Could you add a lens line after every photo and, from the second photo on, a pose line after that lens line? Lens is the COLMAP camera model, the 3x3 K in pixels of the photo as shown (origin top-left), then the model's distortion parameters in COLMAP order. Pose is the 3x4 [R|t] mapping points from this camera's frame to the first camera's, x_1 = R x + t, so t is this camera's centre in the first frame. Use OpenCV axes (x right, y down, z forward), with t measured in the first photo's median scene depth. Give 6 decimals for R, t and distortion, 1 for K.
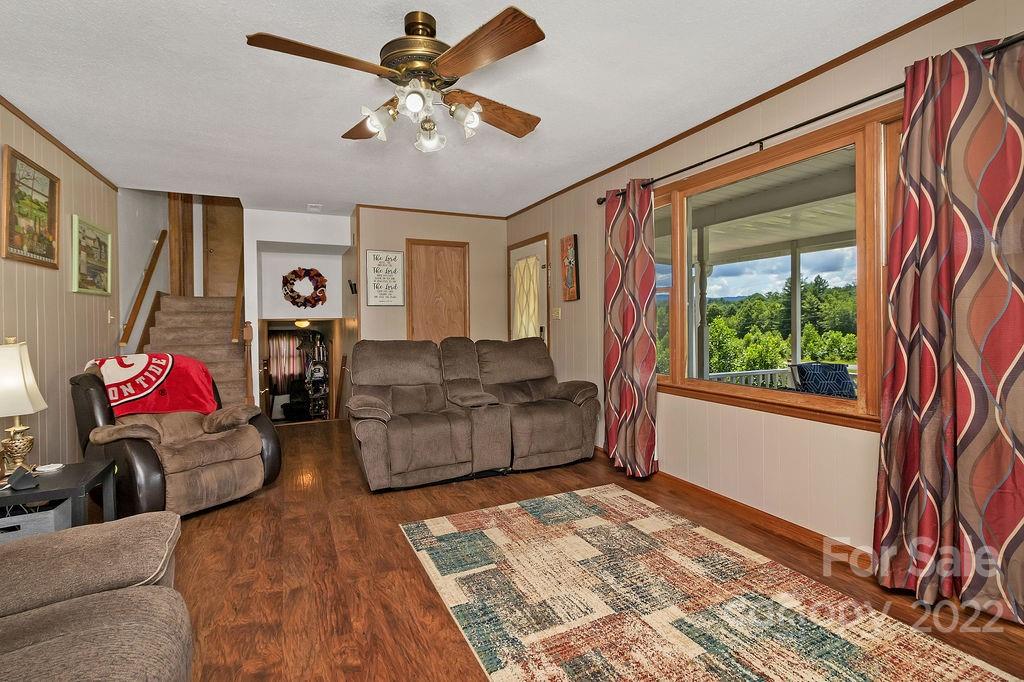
lens RADIAL K [[489.6, 0, 511.7], [0, 489.6, 312.1], [0, 0, 1]] dist [0.000714, 0.000620]
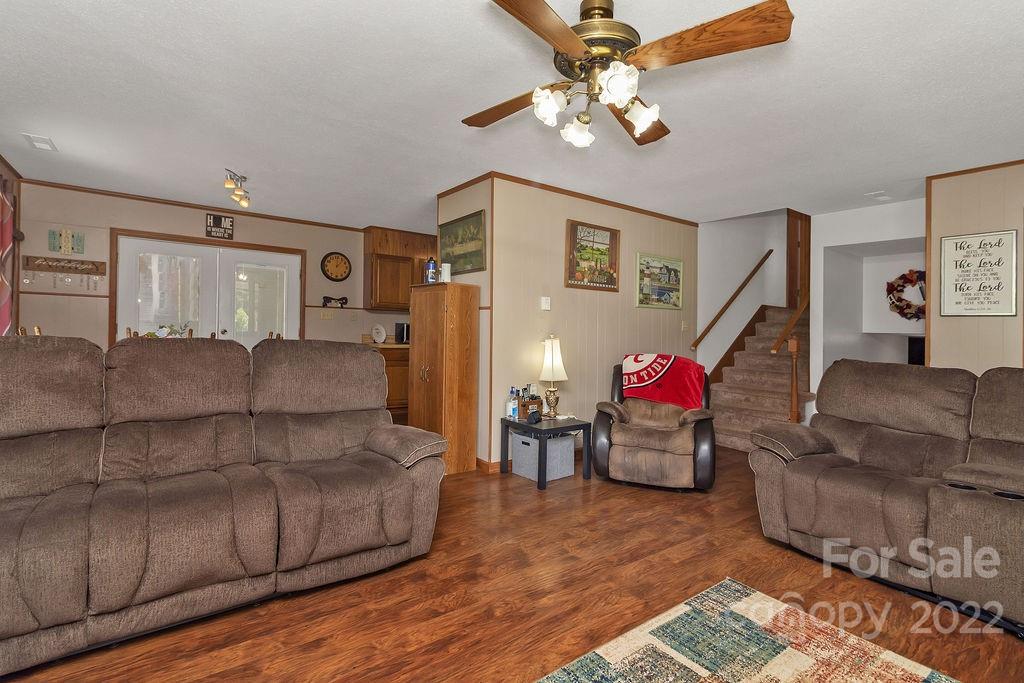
lens RADIAL K [[471.8, 0, 508.9], [0, 471.8, 322.1], [0, 0, 1]] dist [-0.000306, 0.000844]
pose [[0.196528, 0.003373, -0.980492, 0.483348], [-0.014596, 0.999893, 0.000514, 0.008935], [0.980390, 0.014210, 0.196556, 0.482811]]
